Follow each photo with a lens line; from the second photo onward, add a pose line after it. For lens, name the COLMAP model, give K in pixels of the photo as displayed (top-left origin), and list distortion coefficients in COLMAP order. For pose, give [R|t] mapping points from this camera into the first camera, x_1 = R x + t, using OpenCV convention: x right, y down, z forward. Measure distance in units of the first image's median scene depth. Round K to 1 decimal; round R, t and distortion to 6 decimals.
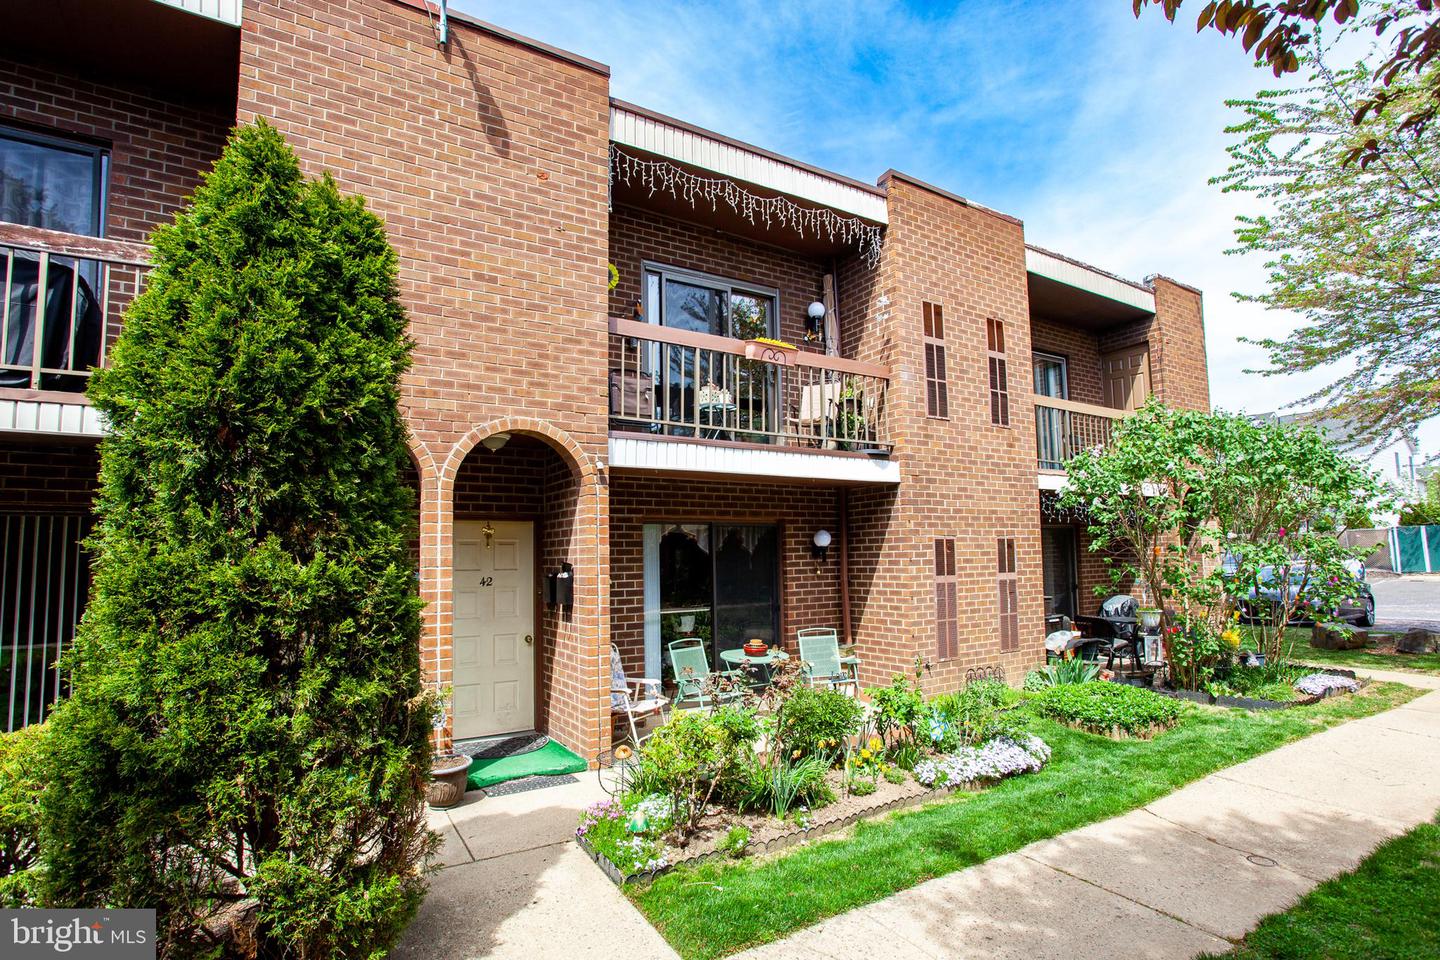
lens RADIAL K [[714.1, 0, 714.6], [0, 714.1, 501.7], [0, 0, 1]] dist [-0.059799, 0.033504]
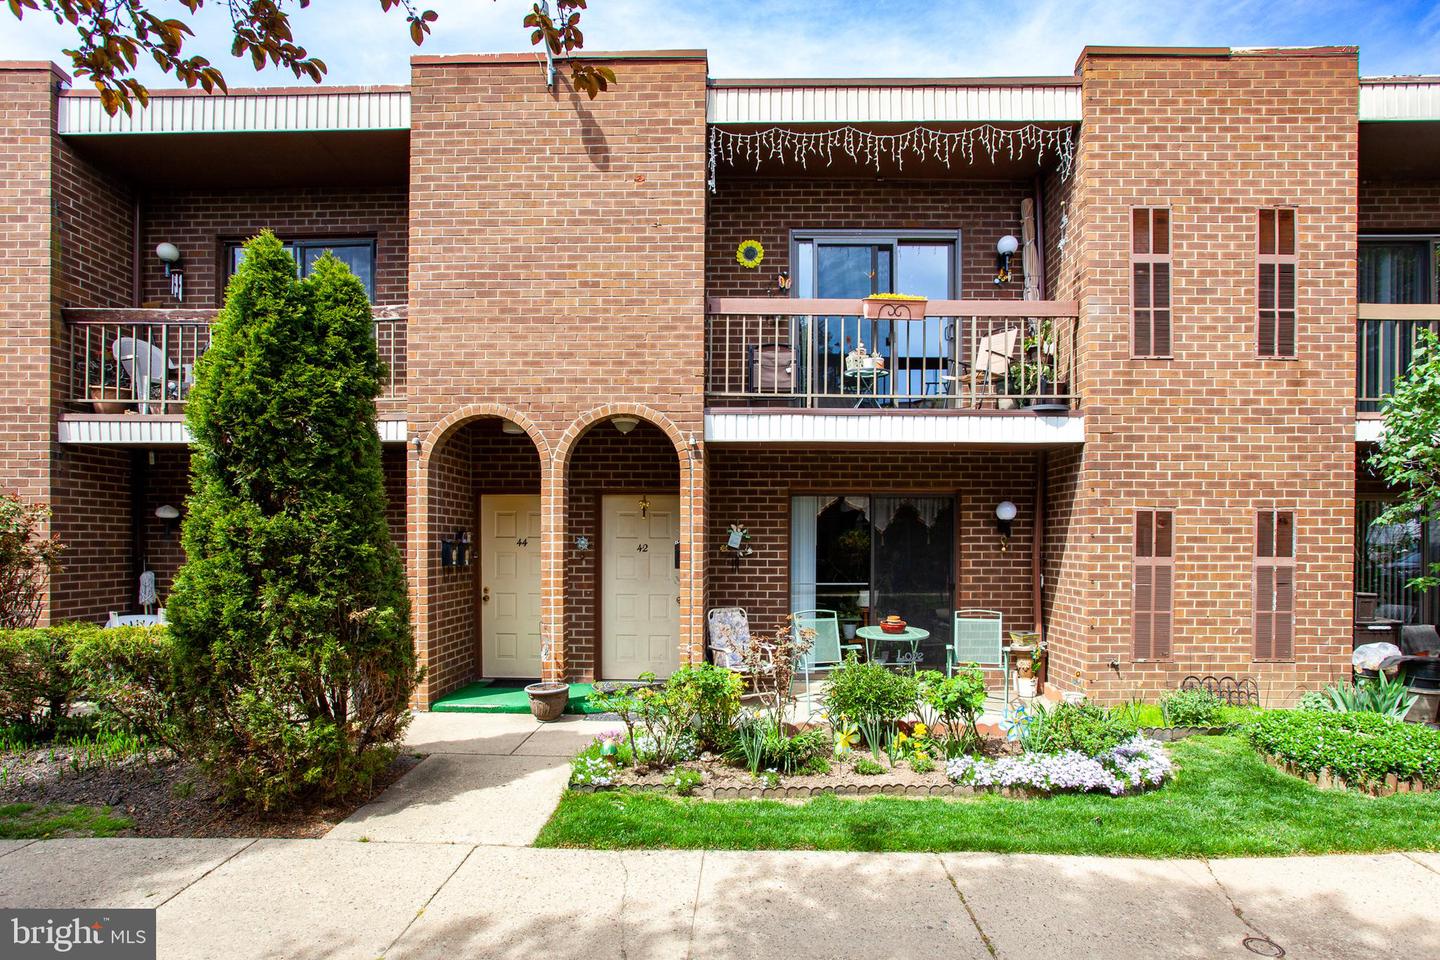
lens RADIAL K [[740.8, 0, 722.6], [0, 740.8, 542.7], [0, 0, 1]] dist [-0.053643, 0.028457]
pose [[0.842518, 0.020793, -0.538266, 0.445019], [0.024986, 0.996671, 0.077610, 0.015274], [0.538088, -0.078837, 0.839194, 0.062555]]
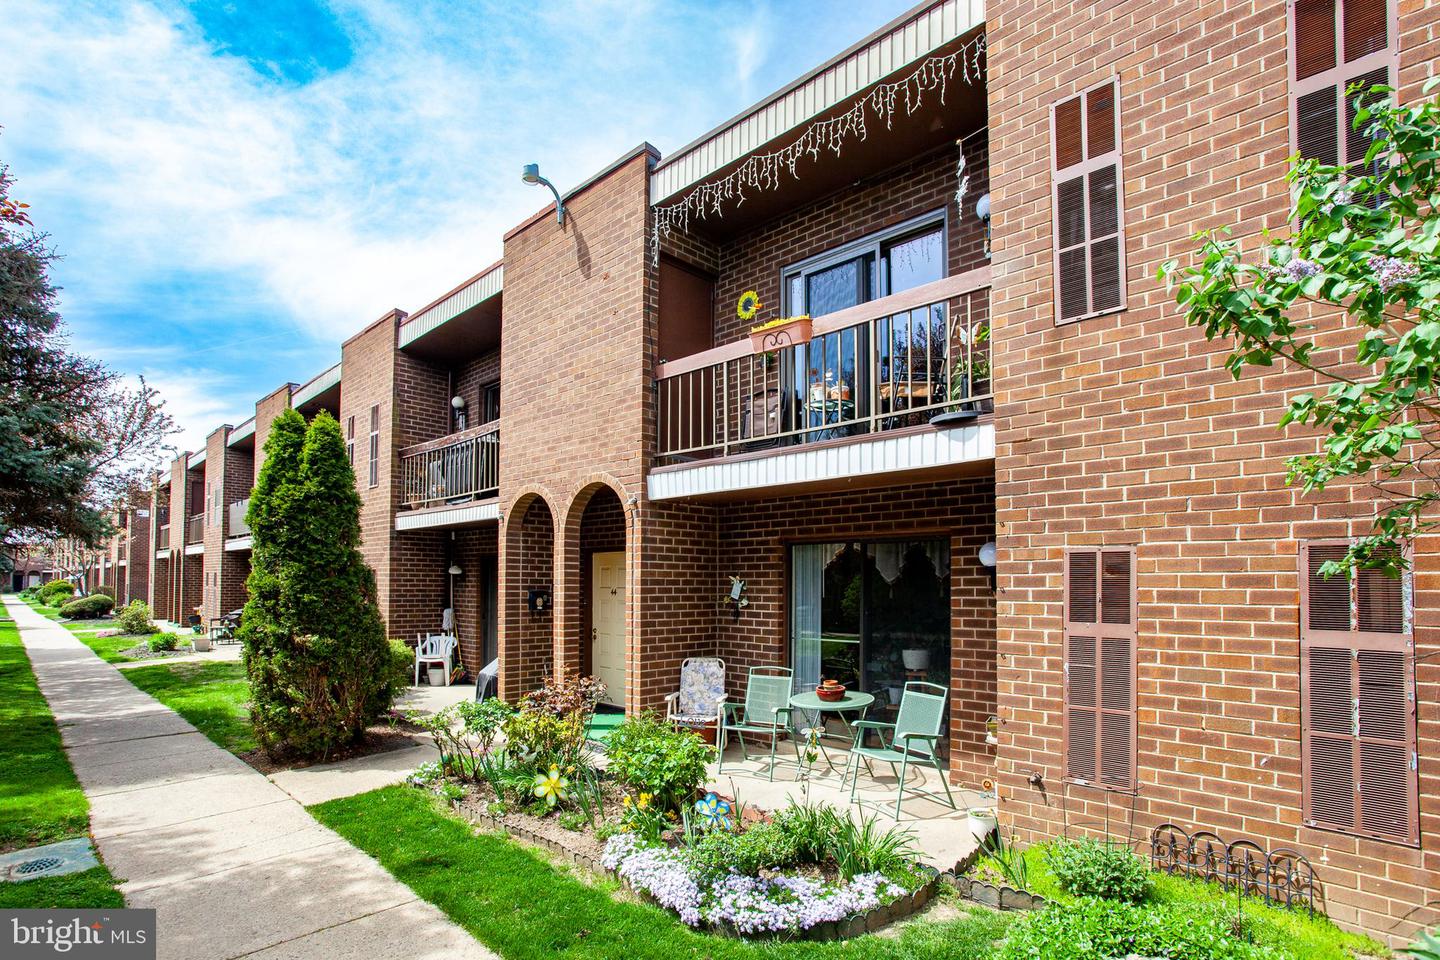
lens RADIAL K [[709.1, 0, 710.0], [0, 709.1, 562.4], [0, 0, 1]] dist [-0.039167, 0.013481]
pose [[0.252720, -0.010461, -0.967483, 0.923572], [0.068441, 0.997630, 0.007090, 0.046751], [0.965116, -0.068007, 0.252837, 0.750061]]
